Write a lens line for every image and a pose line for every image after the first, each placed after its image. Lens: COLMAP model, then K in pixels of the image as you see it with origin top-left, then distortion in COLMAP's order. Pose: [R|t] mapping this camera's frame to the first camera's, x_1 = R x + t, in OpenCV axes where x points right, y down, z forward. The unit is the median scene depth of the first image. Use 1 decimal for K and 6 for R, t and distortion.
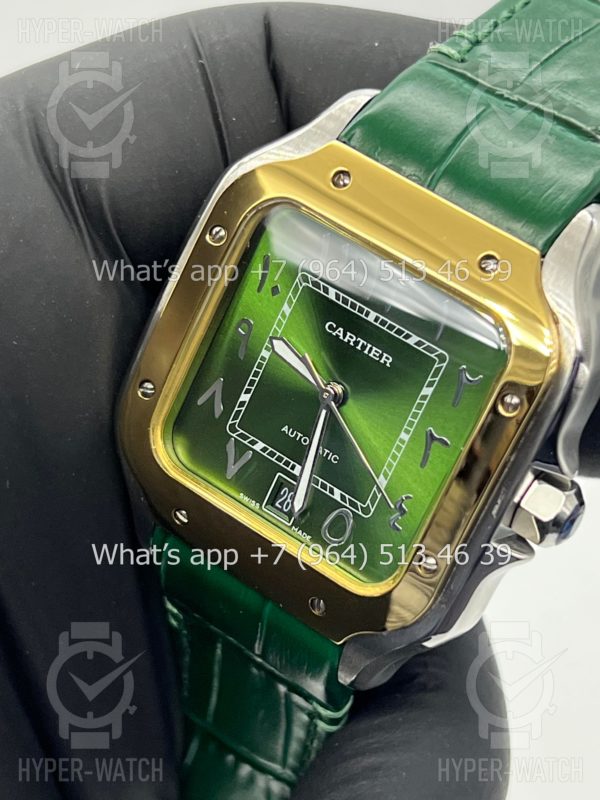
lens RADIAL K [[1876.8, 0, 336.7], [0, 1876.8, 387.9], [0, 0, 1]] dist [0.301428, 0.000000]
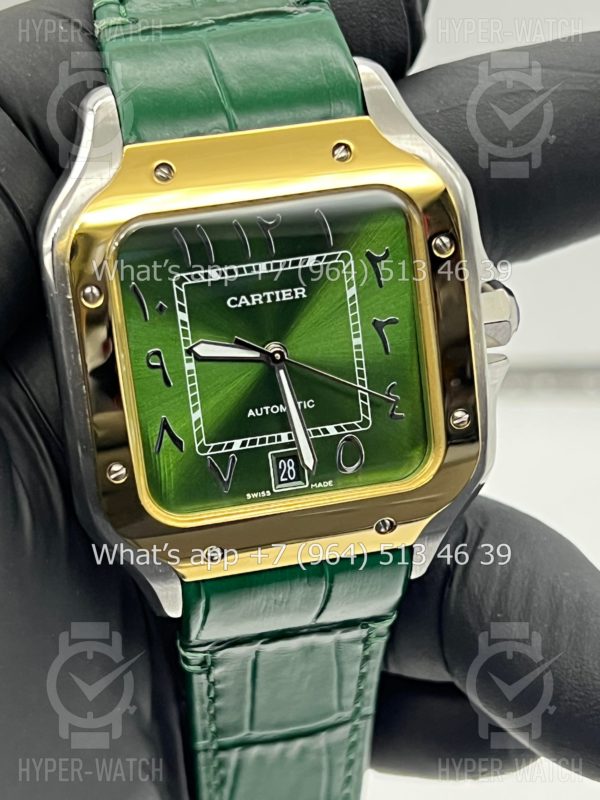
lens RADIAL K [[1876.8, 0, 304.9], [0, 1876.8, 399.6], [0, 0, 1]] dist [0.301428, 0.000000]
pose [[0.666444, -0.598419, 0.444688, -0.454553], [0.581368, 0.790532, 0.192539, -0.161938], [-0.466759, 0.130211, 0.874746, 0.109934]]
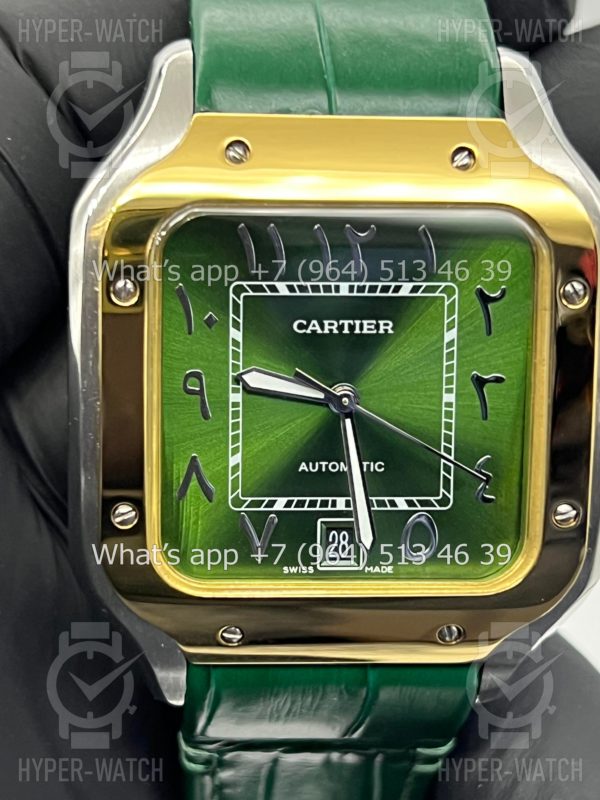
lens RADIAL K [[1876.8, 0, 314.9], [0, 1876.8, 402.0], [0, 0, 1]] dist [0.301428, 0.000000]
pose [[0.777996, -0.479350, 0.406135, -0.338819], [0.468354, 0.873376, 0.133638, -0.108138], [-0.418768, 0.086245, 0.903988, 0.275288]]
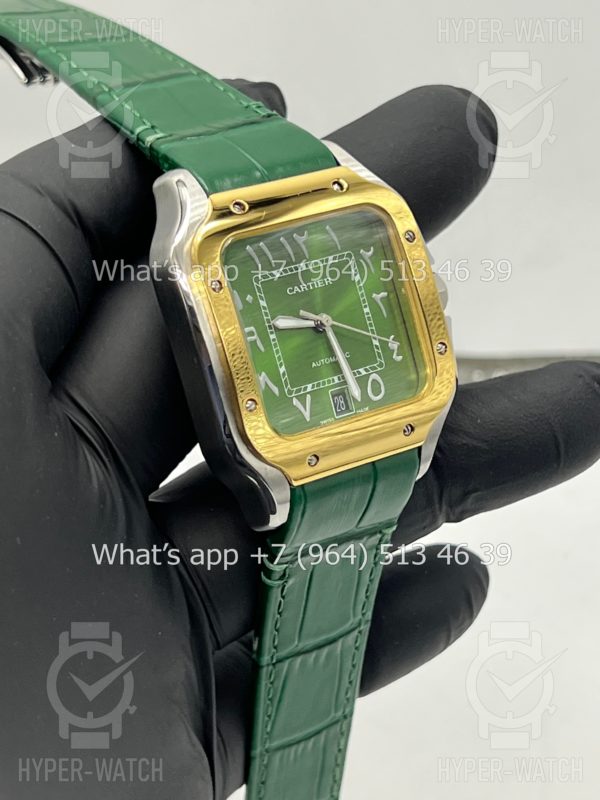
lens RADIAL K [[1876.8, 0, 298.3], [0, 1876.8, 396.5], [0, 0, 1]] dist [0.301428, 0.000000]
pose [[0.325971, -0.552893, 0.766845, -1.179859], [0.649298, 0.720506, 0.243479, -0.328099], [-0.687135, 0.418544, 0.593857, 0.151488]]
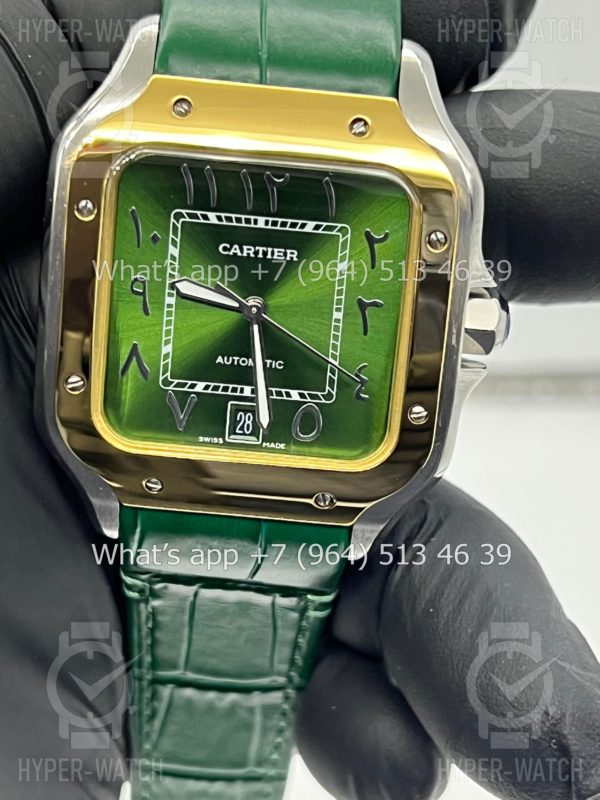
lens RADIAL K [[1876.8, 0, 314.2], [0, 1876.8, 404.9], [0, 0, 1]] dist [0.301428, 0.000000]
pose [[0.843099, -0.418605, 0.337570, -0.342774], [0.399577, 0.907760, 0.127708, -0.066452], [-0.359892, 0.027214, 0.932597, 0.030004]]
